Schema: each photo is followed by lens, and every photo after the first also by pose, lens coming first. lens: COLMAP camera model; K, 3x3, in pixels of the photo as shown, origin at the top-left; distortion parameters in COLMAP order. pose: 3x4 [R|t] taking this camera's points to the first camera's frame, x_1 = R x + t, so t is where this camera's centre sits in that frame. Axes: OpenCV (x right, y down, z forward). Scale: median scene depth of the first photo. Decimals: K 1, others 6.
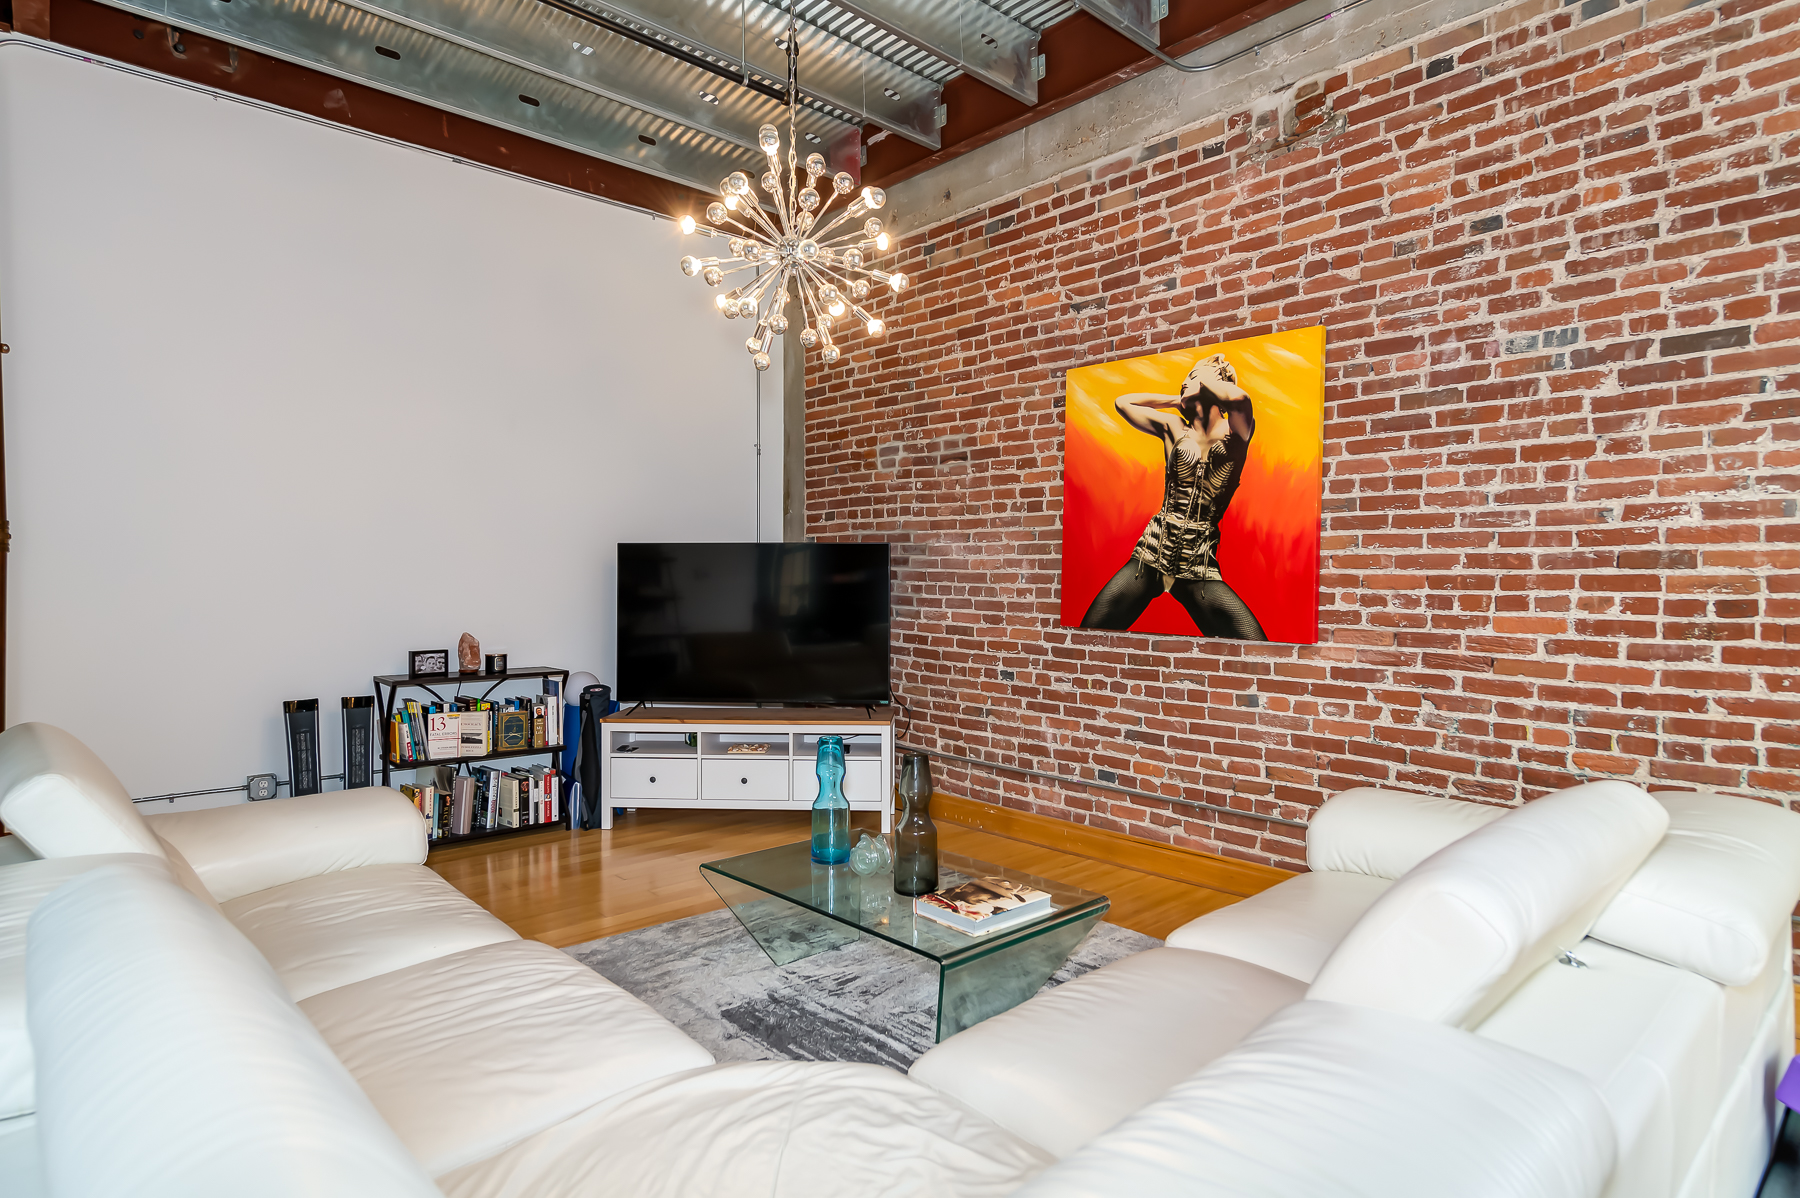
lens RADIAL K [[983.5, 0, 897.4], [0, 983.5, 601.2], [0, 0, 1]] dist [0.000867, -0.000510]
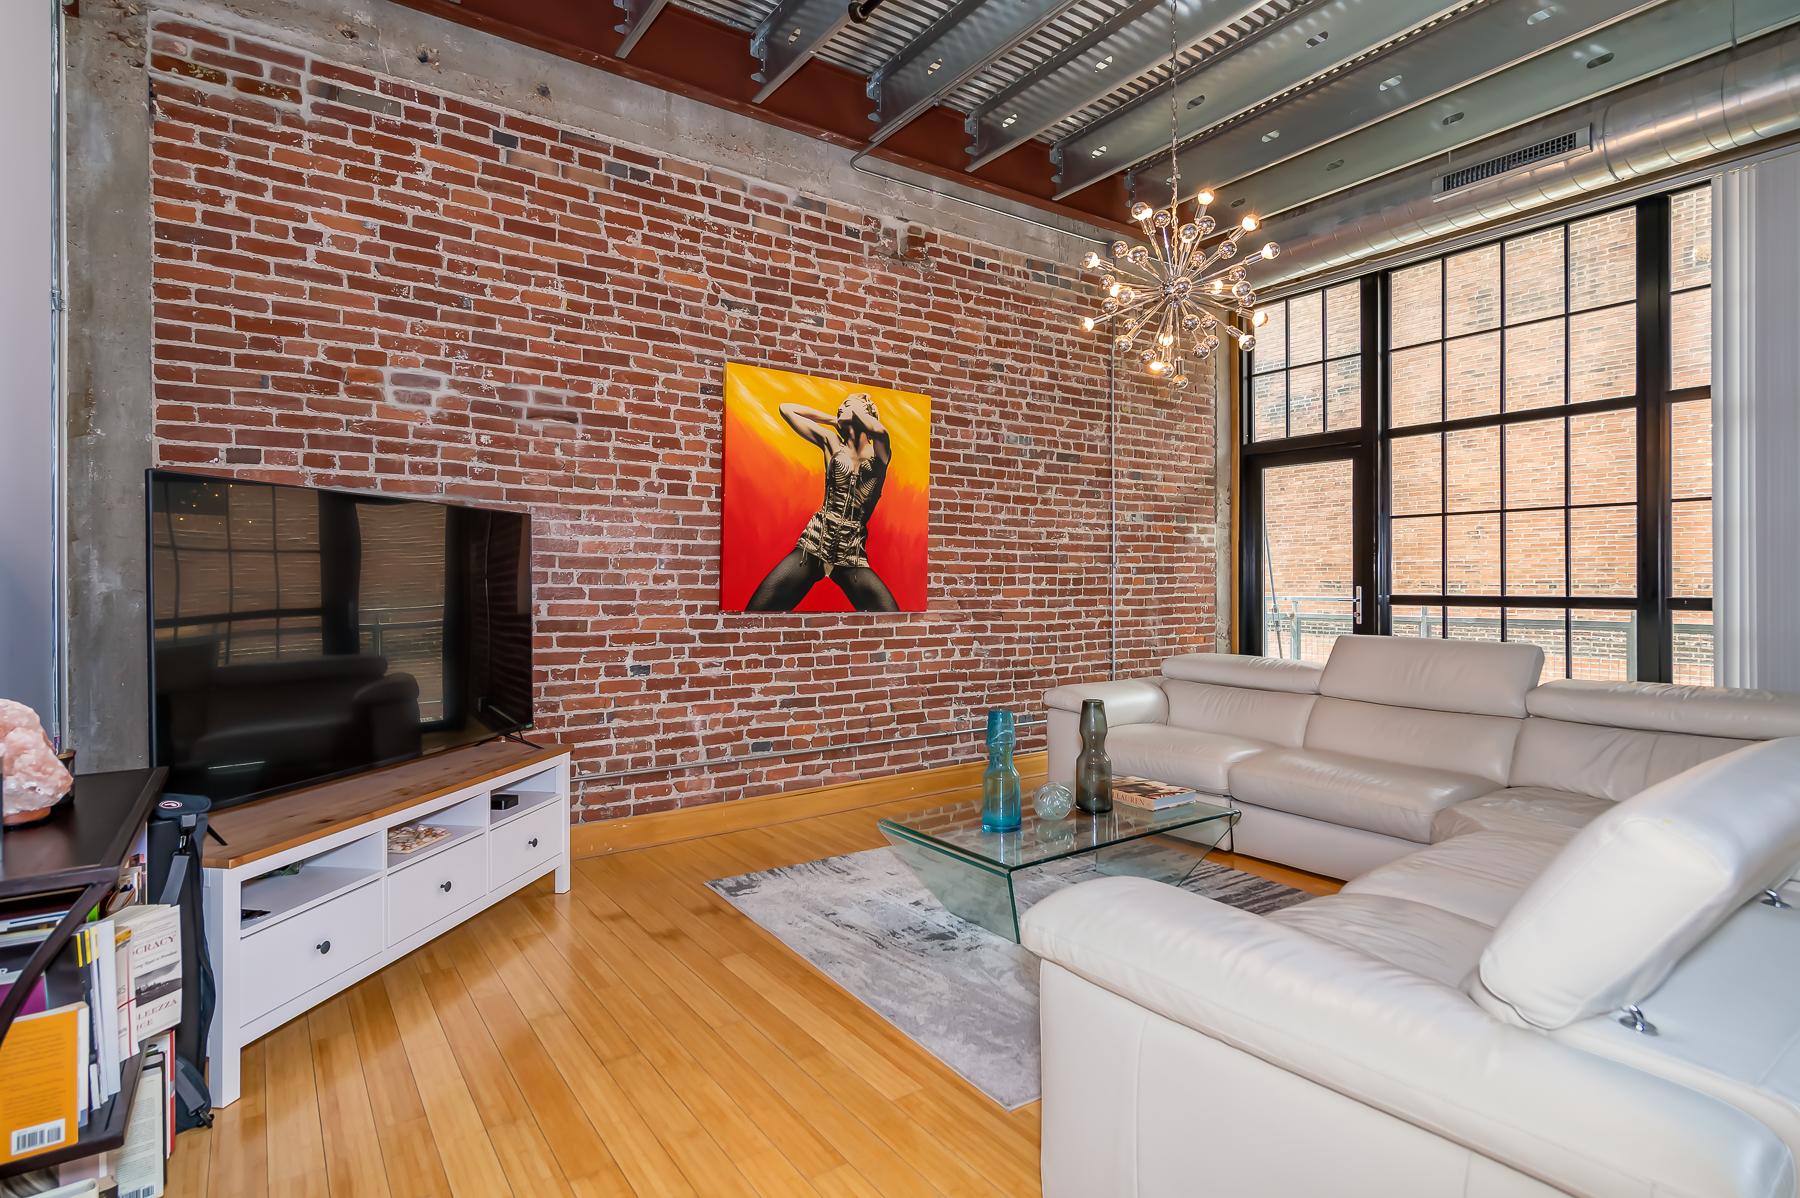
lens RADIAL K [[899.9, 0, 896.5], [0, 899.9, 585.8], [0, 0, 1]] dist [0.000007, -0.000685]
pose [[0.123183, -0.008587, 0.992347, -0.832126], [0.022211, 0.999736, 0.005894, -0.002938], [-0.992135, 0.021315, 0.123341, 0.799020]]
